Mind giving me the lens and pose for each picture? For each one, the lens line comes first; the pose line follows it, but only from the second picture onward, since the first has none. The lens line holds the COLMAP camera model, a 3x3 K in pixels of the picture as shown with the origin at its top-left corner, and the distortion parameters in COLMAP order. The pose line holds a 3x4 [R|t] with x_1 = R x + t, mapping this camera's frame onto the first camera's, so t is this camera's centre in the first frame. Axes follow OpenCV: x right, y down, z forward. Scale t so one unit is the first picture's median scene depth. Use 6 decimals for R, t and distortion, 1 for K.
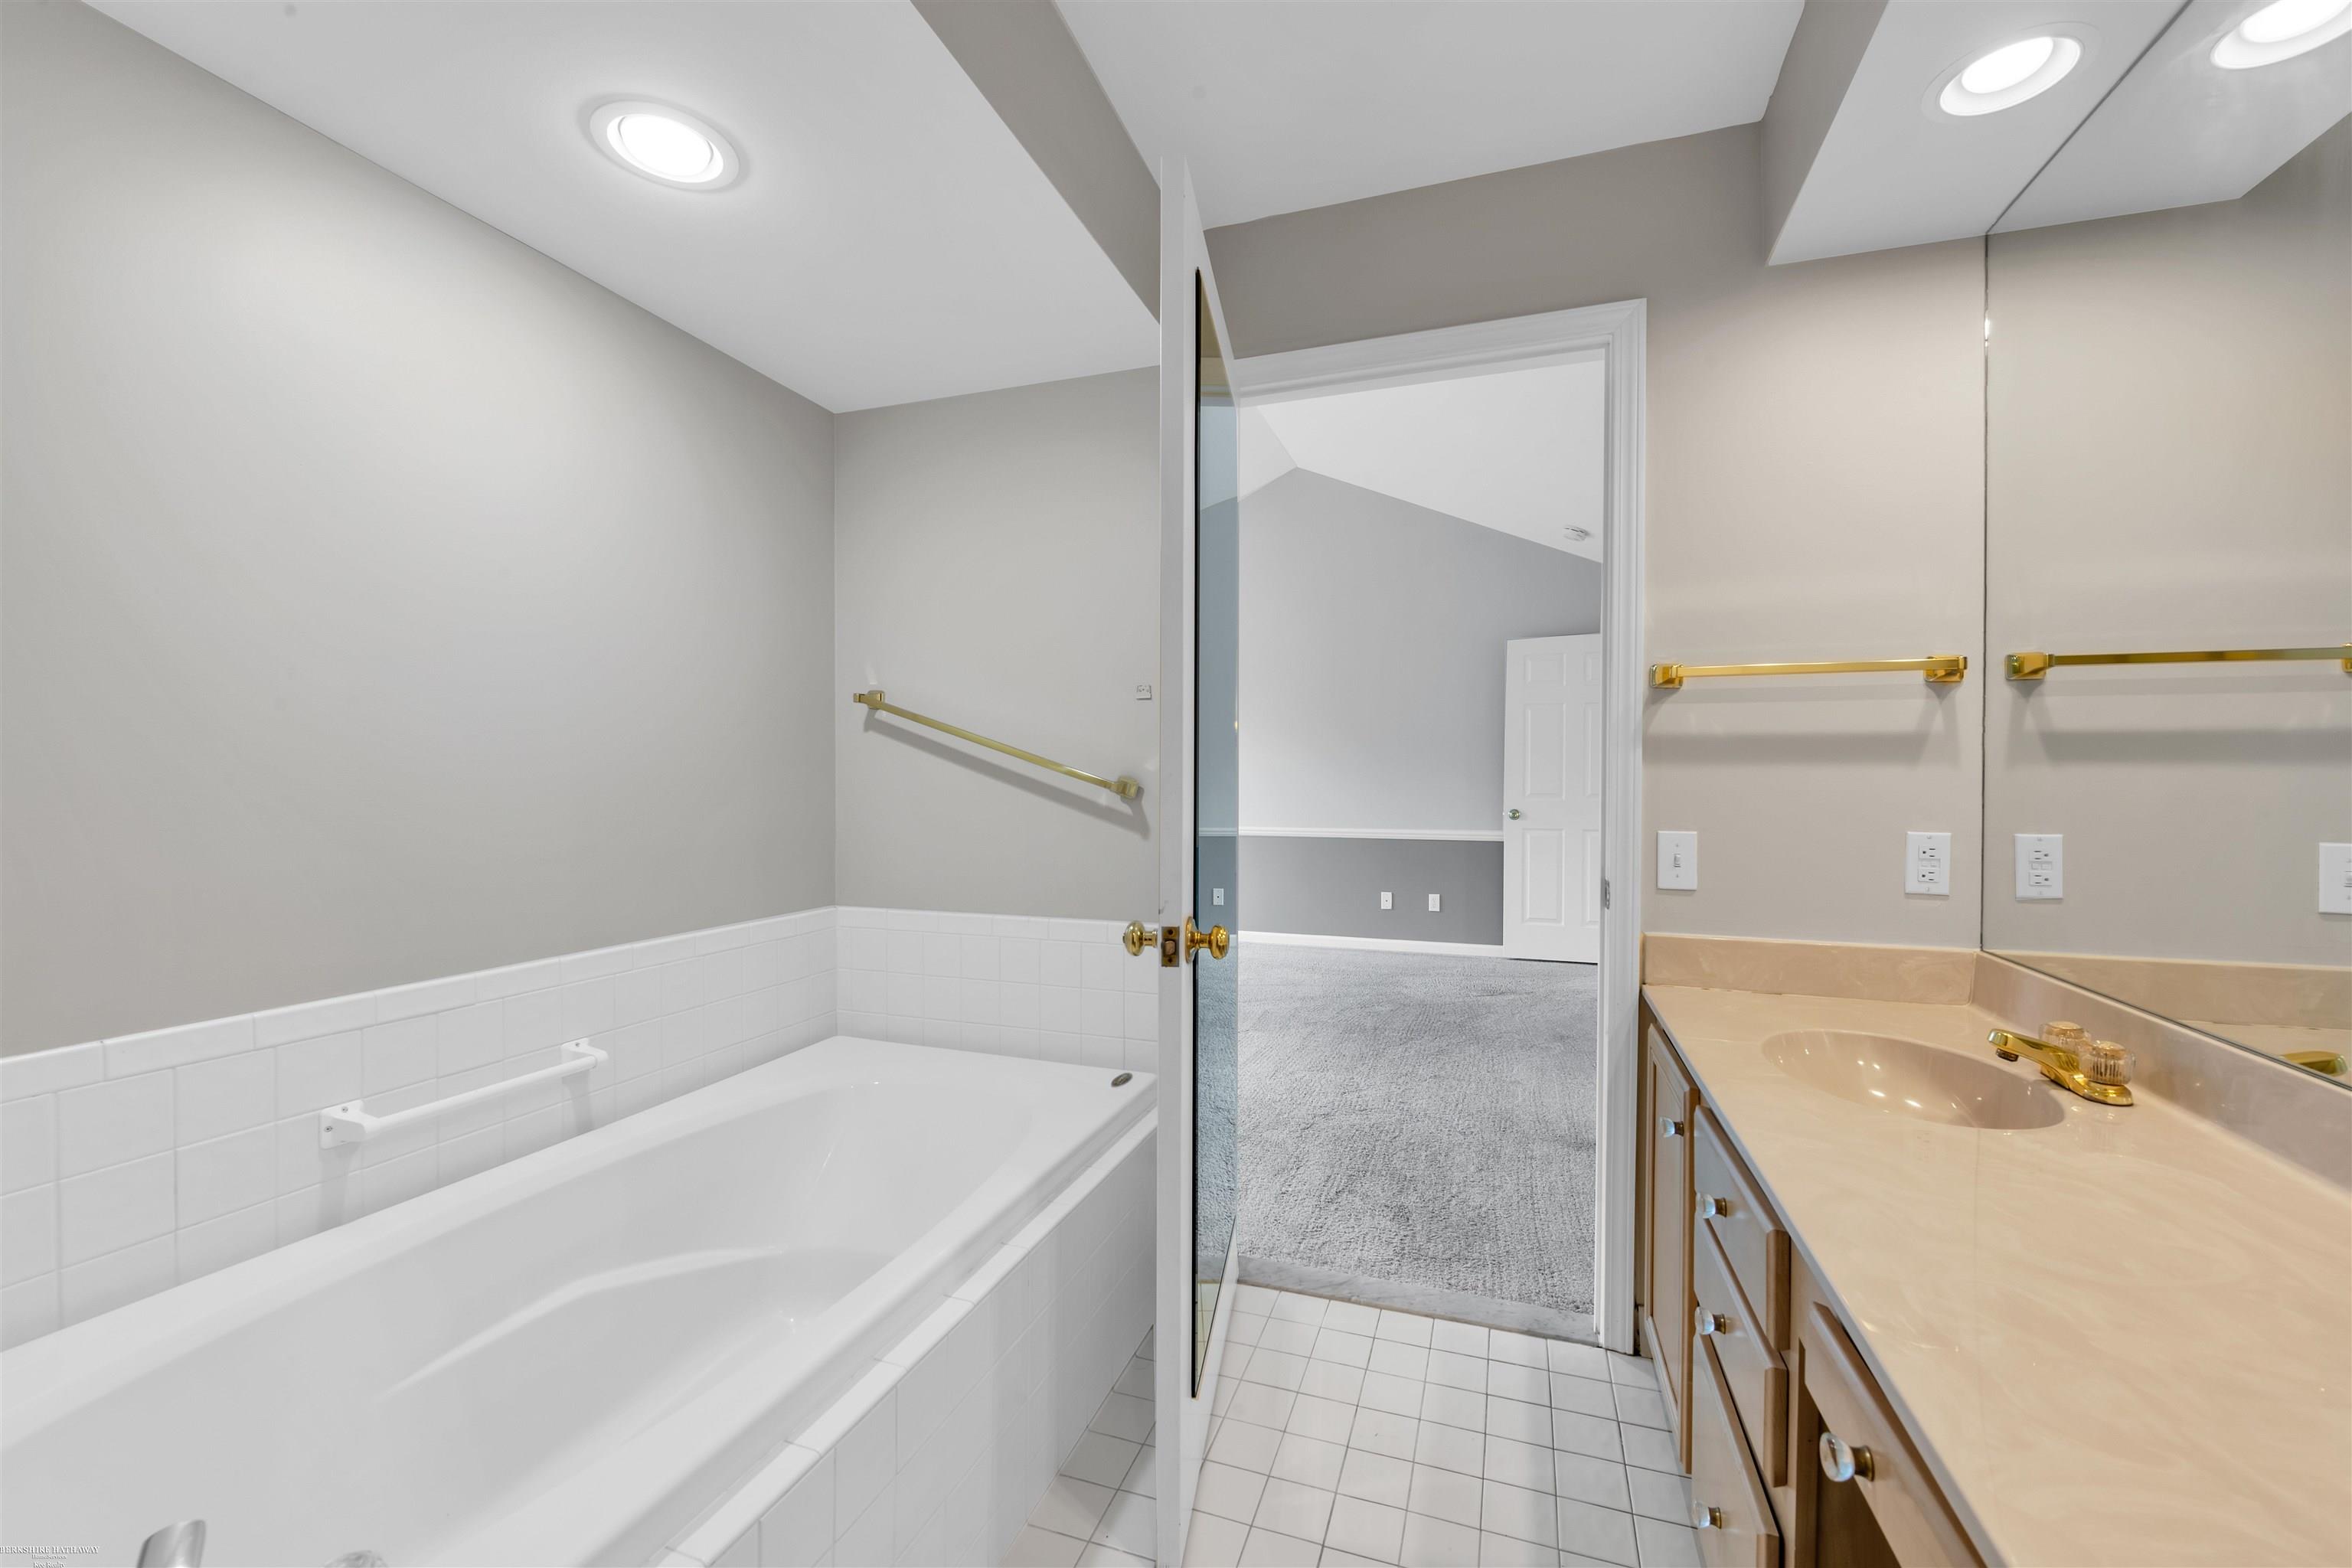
lens RADIAL K [[930.9, 0, 1176.0], [0, 930.9, 784.0], [0, 0, 1]] dist [0.006703, 0.000042]
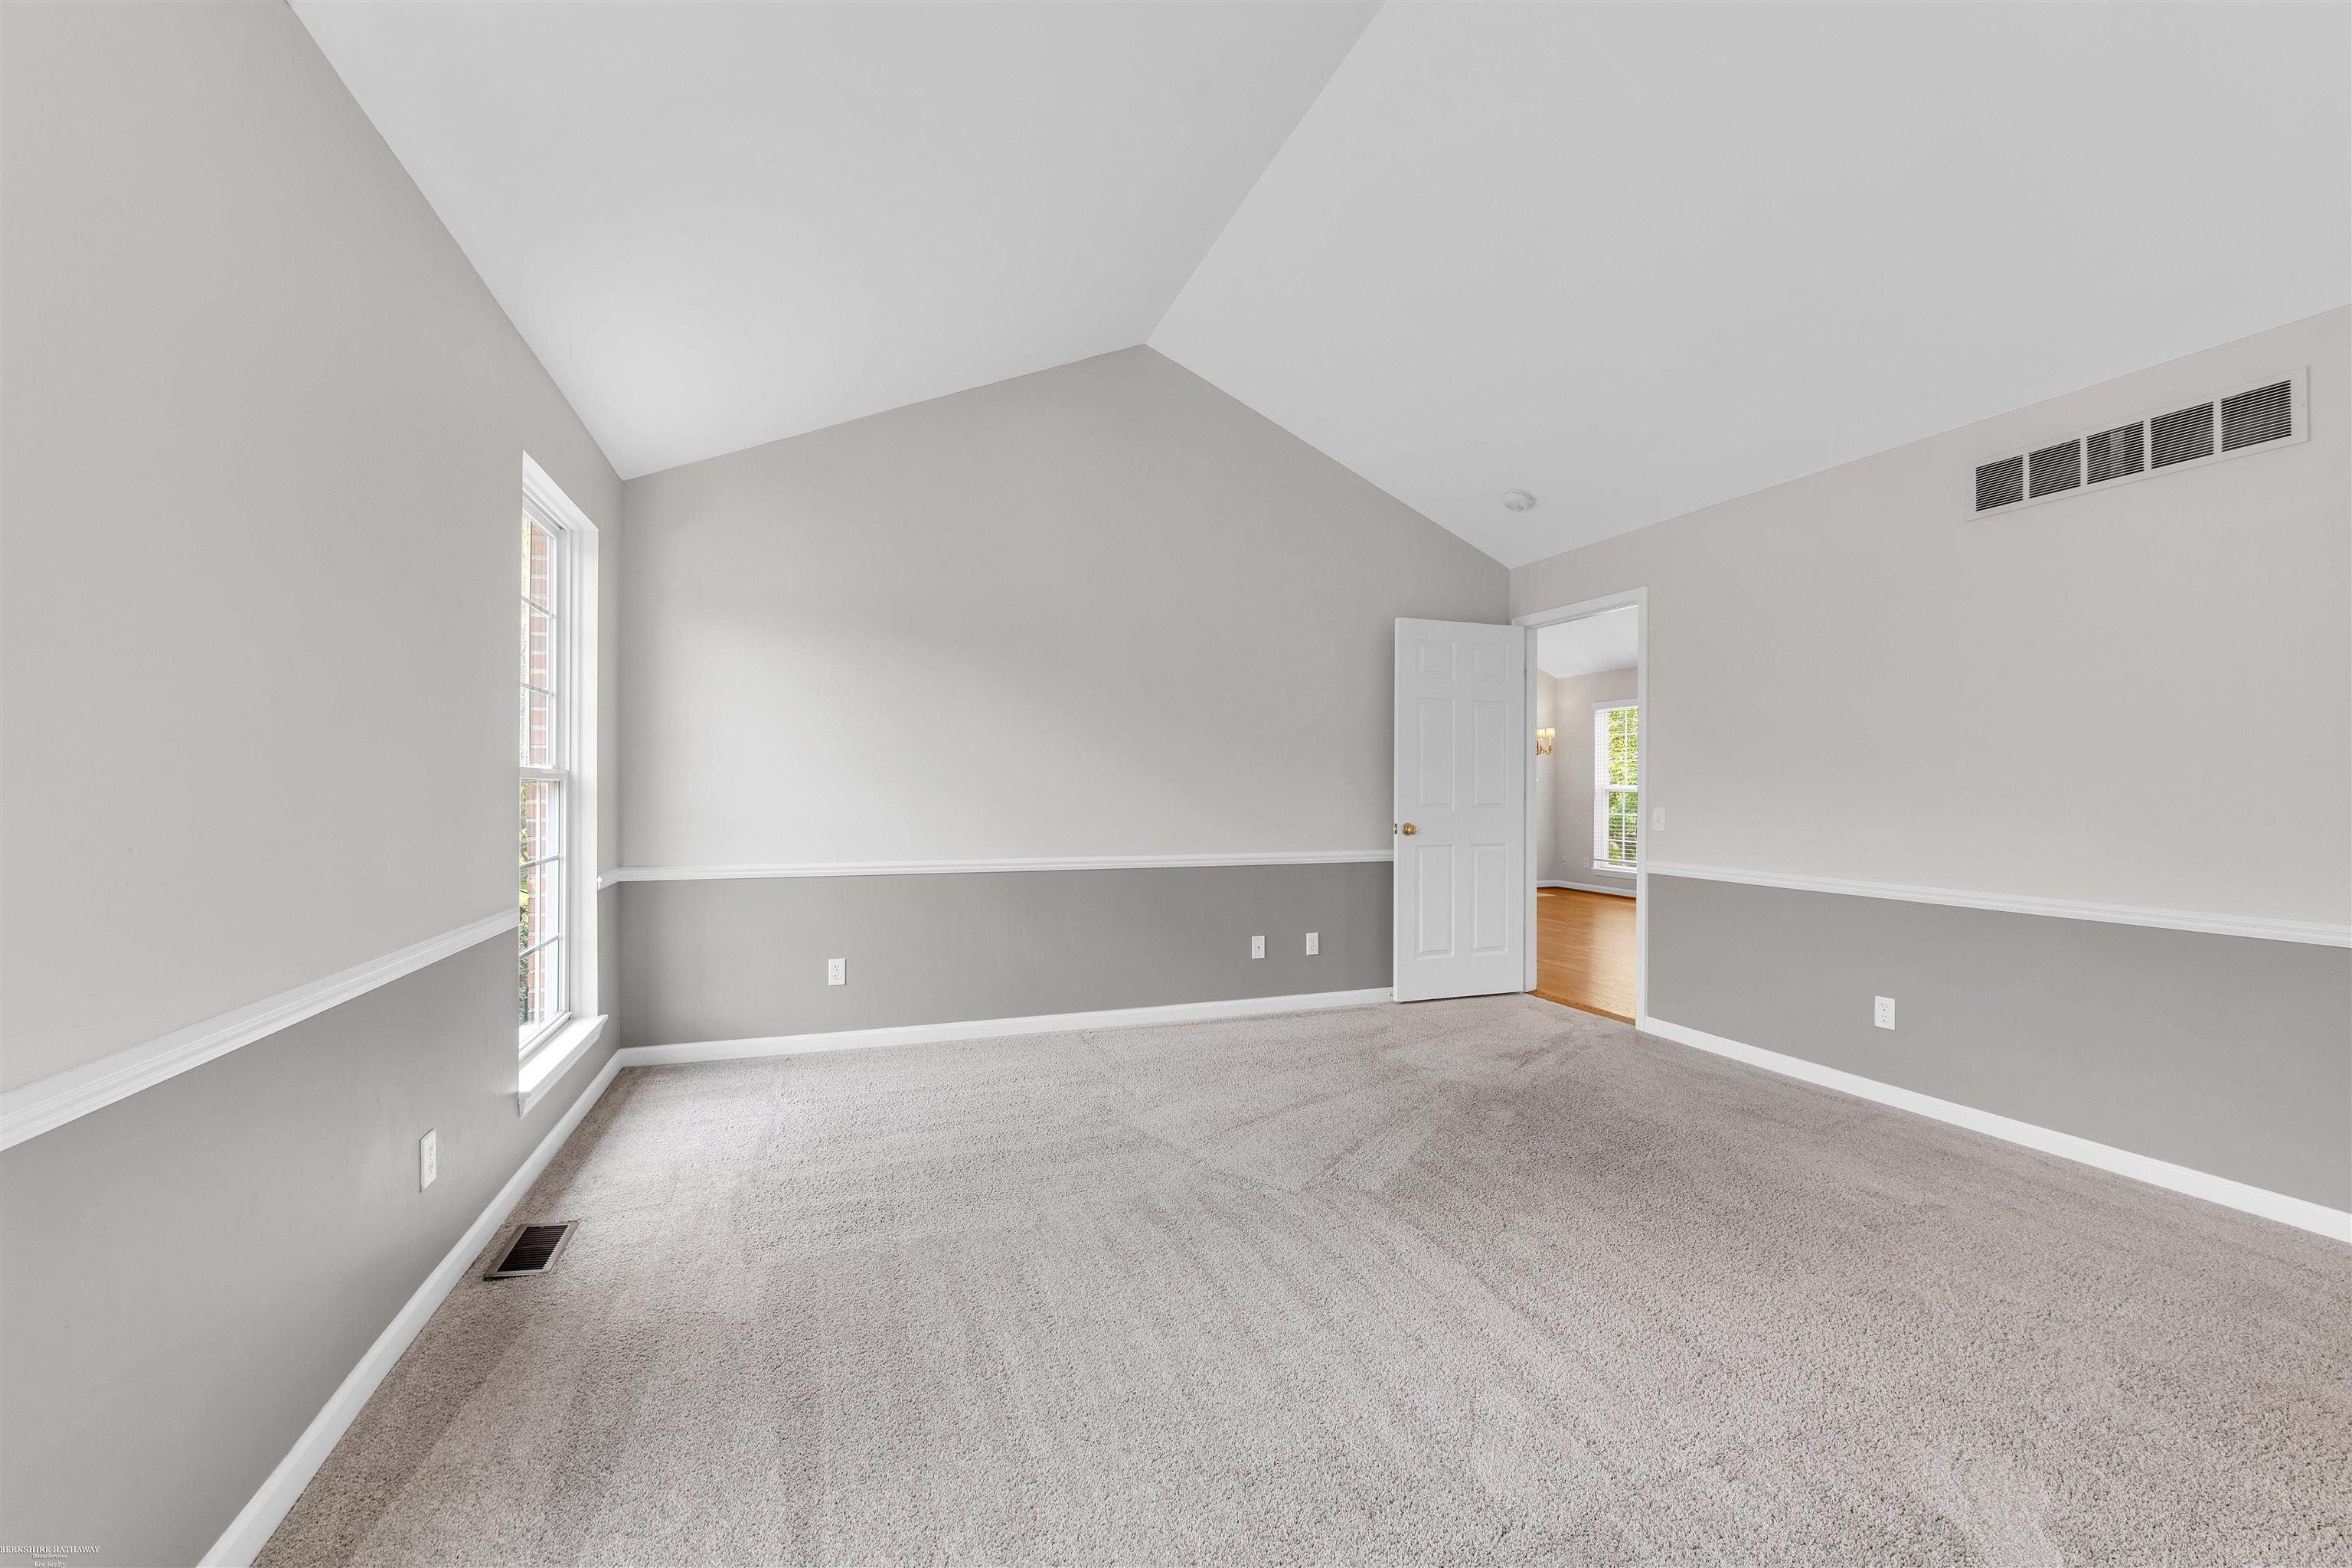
lens RADIAL K [[930.9, 0, 1176.0], [0, 930.9, 784.0], [0, 0, 1]] dist [0.006703, 0.000042]
pose [[0.769364, 0.001463, 0.638809, -0.326107], [0.003314, 0.999975, -0.006282, -0.003091], [-0.638802, 0.006950, 0.769340, 0.484633]]
